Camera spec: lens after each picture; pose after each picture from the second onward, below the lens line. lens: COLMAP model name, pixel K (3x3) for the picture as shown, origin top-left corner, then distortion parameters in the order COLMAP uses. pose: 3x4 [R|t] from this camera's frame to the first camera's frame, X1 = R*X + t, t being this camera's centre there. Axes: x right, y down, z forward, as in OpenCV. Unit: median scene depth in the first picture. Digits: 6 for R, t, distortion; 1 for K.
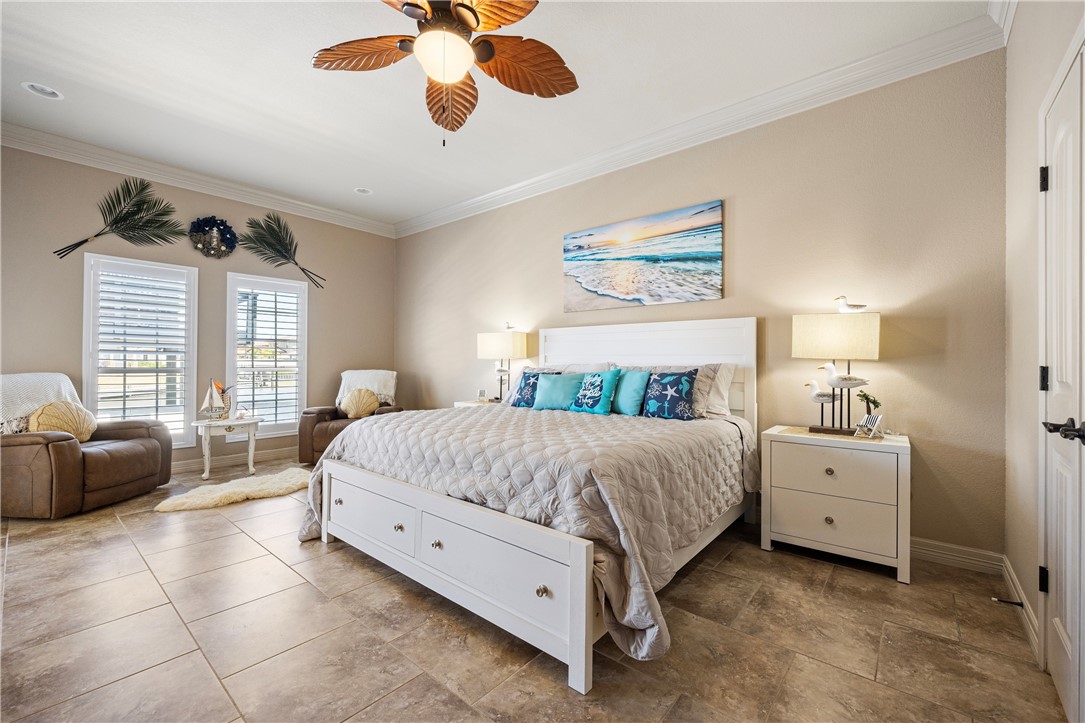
lens RADIAL K [[450.5, 0, 542.5], [0, 450.5, 361.5], [0, 0, 1]] dist [-0.001585, 0.000110]
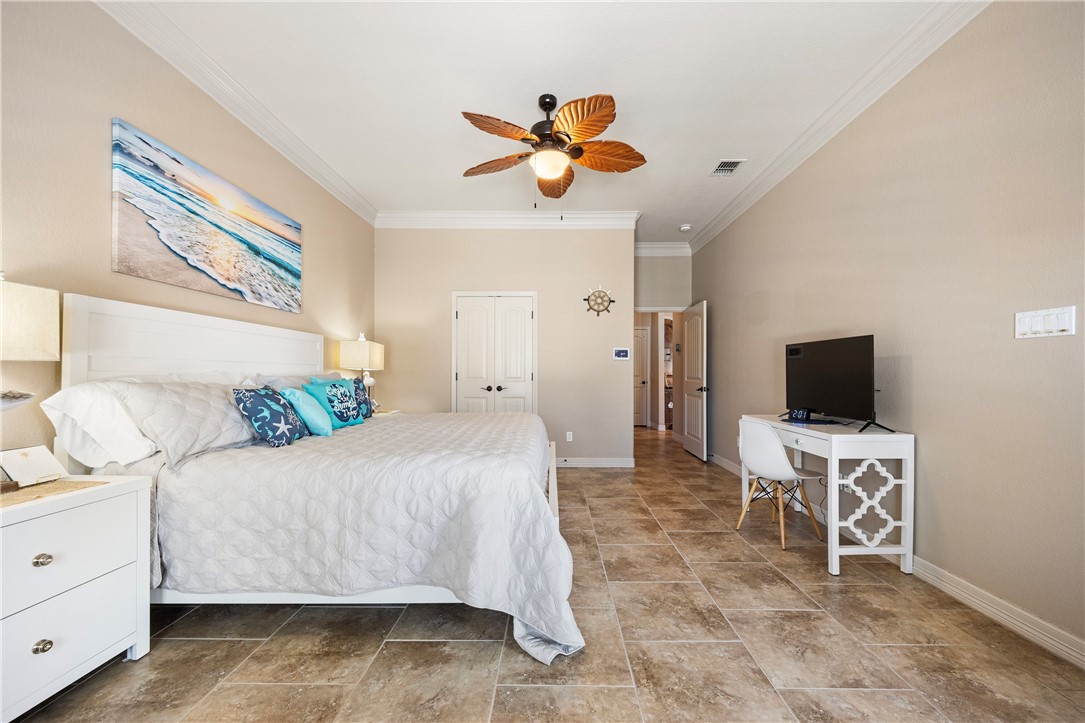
lens RADIAL K [[405.9, 0, 542.5], [0, 405.9, 361.5], [0, 0, 1]] dist [-0.000862, -0.000052]
pose [[-0.631063, 0.017159, 0.775542, -0.670333], [-0.000046, 0.999755, -0.022157, 0.000514], [-0.775732, -0.014018, -0.630907, 1.034463]]
